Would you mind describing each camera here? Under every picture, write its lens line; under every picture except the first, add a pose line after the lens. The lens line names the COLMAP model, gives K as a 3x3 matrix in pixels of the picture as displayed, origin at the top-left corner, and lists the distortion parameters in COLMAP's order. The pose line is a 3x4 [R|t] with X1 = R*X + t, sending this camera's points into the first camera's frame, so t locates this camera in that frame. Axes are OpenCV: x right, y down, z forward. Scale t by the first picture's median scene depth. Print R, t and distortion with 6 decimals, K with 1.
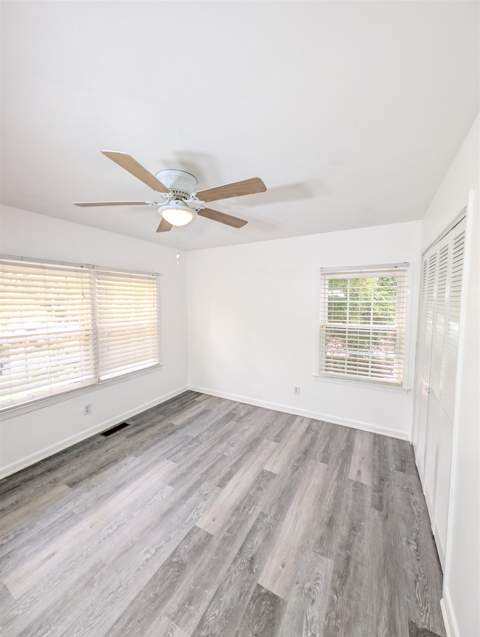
lens RADIAL K [[240.4, 0, 238.9], [0, 240.4, 317.0], [0, 0, 1]] dist [0.000028, 0.000397]
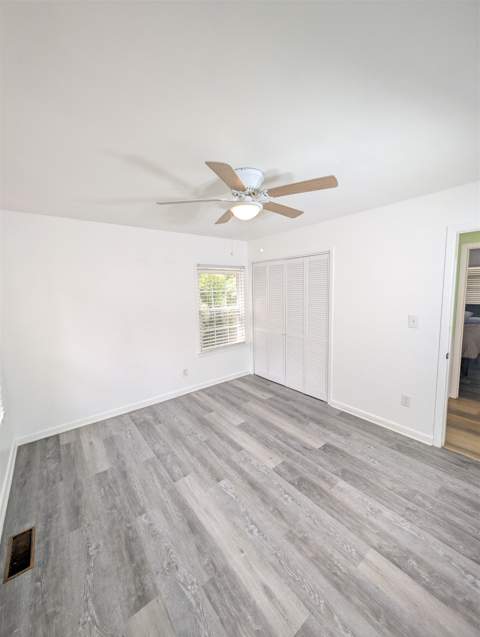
lens RADIAL K [[240.4, 0, 240.0], [0, 240.4, 320.2], [0, 0, 1]] dist [0.000028, 0.000397]
pose [[0.386621, -0.124885, 0.913744, -1.082247], [0.089578, 0.991189, 0.097568, -0.037020], [-0.917878, 0.044129, 0.394402, 0.518408]]
